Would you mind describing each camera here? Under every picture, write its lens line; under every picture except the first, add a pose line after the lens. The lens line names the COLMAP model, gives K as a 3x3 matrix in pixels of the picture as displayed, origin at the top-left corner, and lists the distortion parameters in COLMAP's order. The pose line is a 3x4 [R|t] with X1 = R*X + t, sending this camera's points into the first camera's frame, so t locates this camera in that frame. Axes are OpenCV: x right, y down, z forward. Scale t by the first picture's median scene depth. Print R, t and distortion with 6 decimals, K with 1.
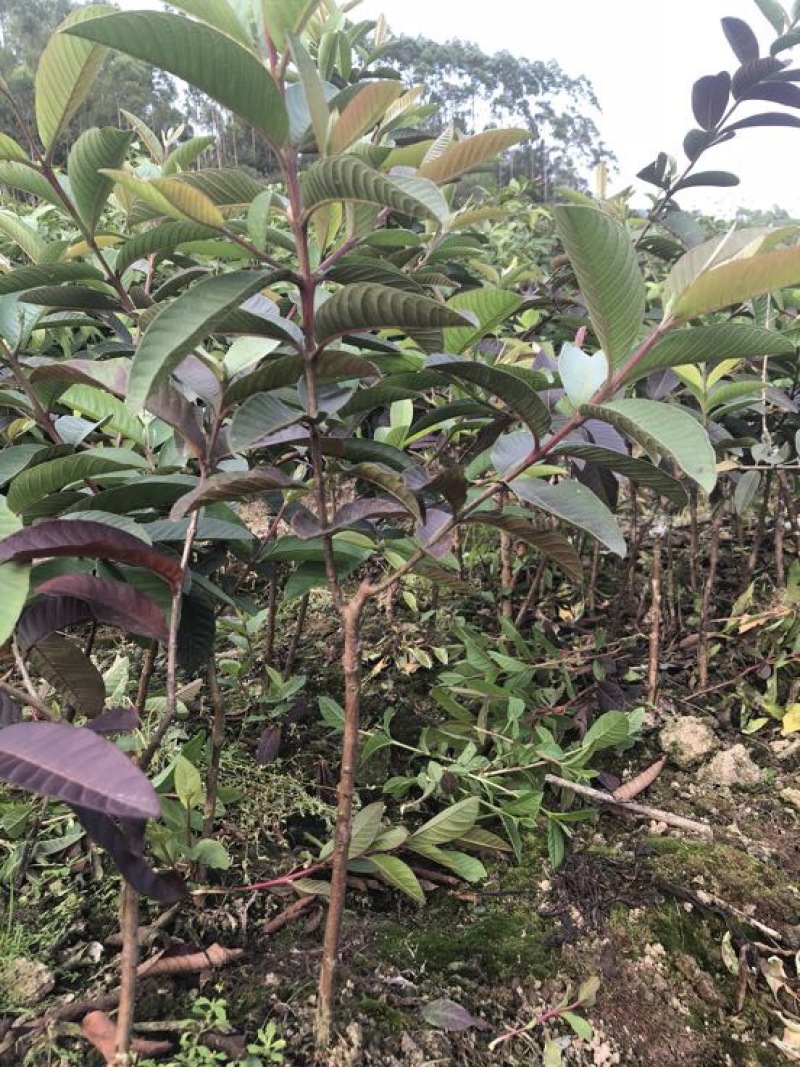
lens RADIAL K [[905.8, 0, 400.0], [0, 905.8, 533.5], [0, 0, 1]] dist [0.001123, 0.015921]
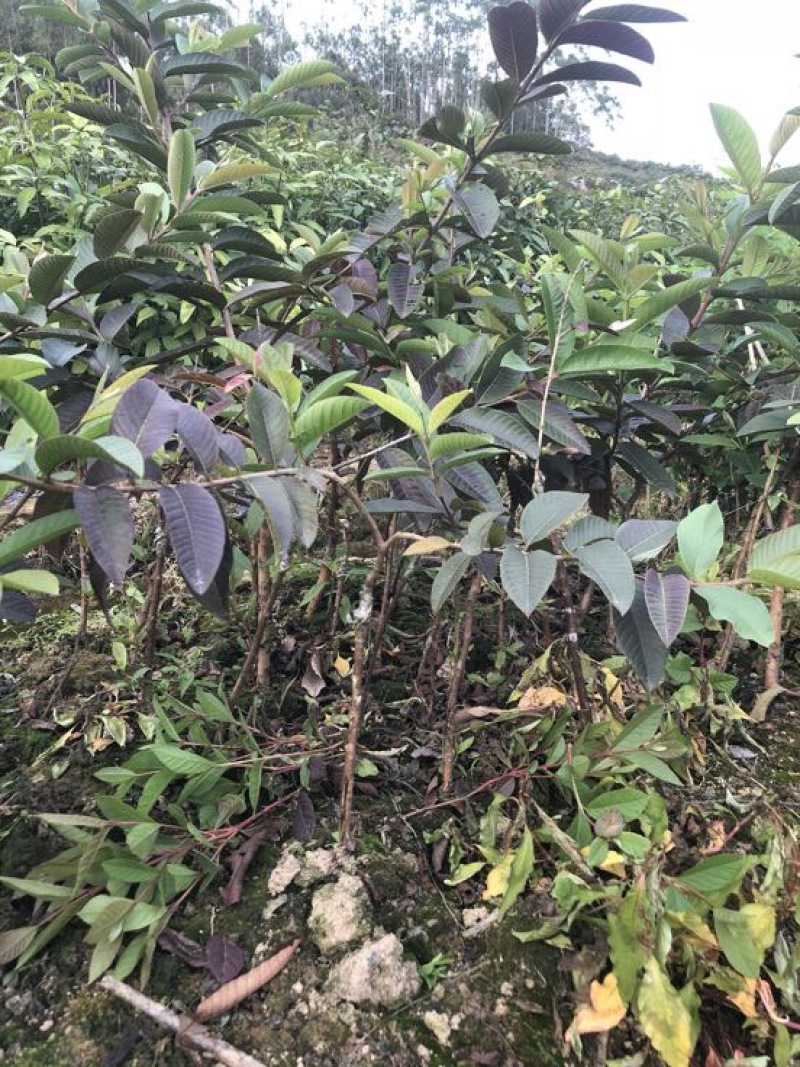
lens RADIAL K [[903.1, 0, 396.9], [0, 903.1, 539.3], [0, 0, 1]] dist [0.017970, 0.013679]
pose [[0.998522, 0.050680, 0.019619, 0.333913], [-0.051852, 0.996554, 0.064736, -0.131603], [-0.016270, -0.065658, 0.997710, 0.270517]]
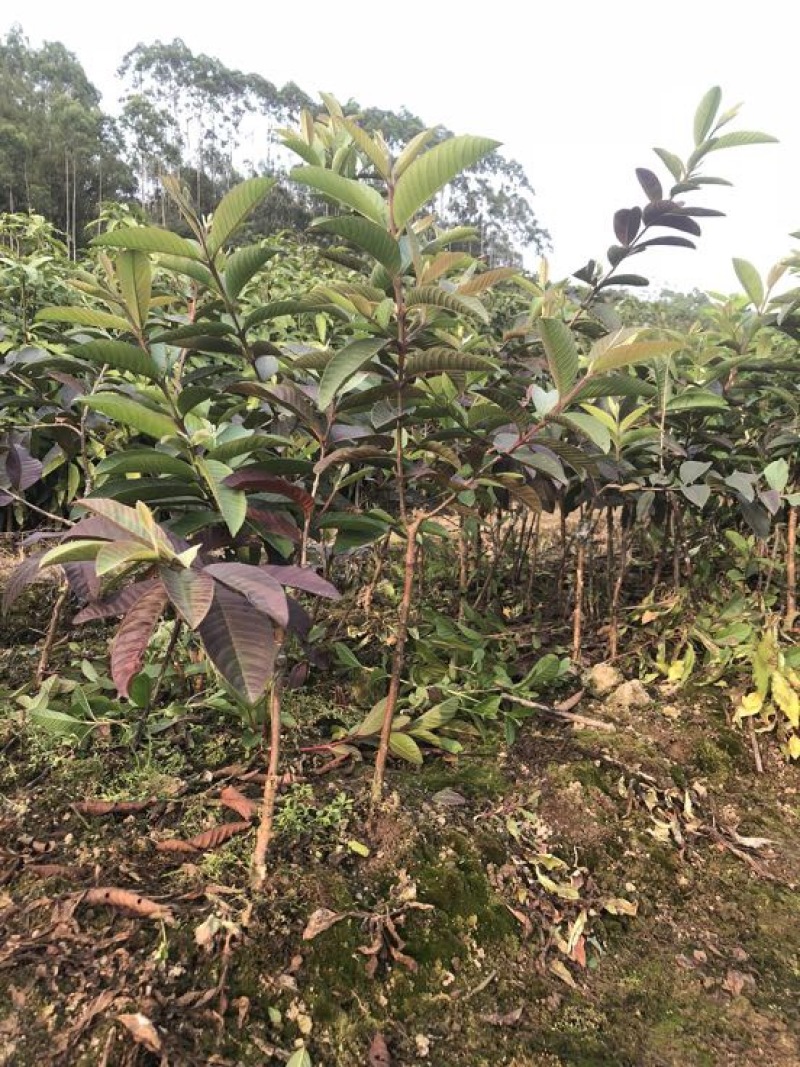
lens RADIAL K [[905.8, 0, 400.0], [0, 905.8, 533.5], [0, 0, 1]] dist [0.001123, 0.015921]
pose [[0.996151, 0.039486, 0.078254, -0.108353], [-0.034439, 0.997302, -0.064831, 0.105157], [-0.080603, 0.061886, 0.994823, -0.377266]]
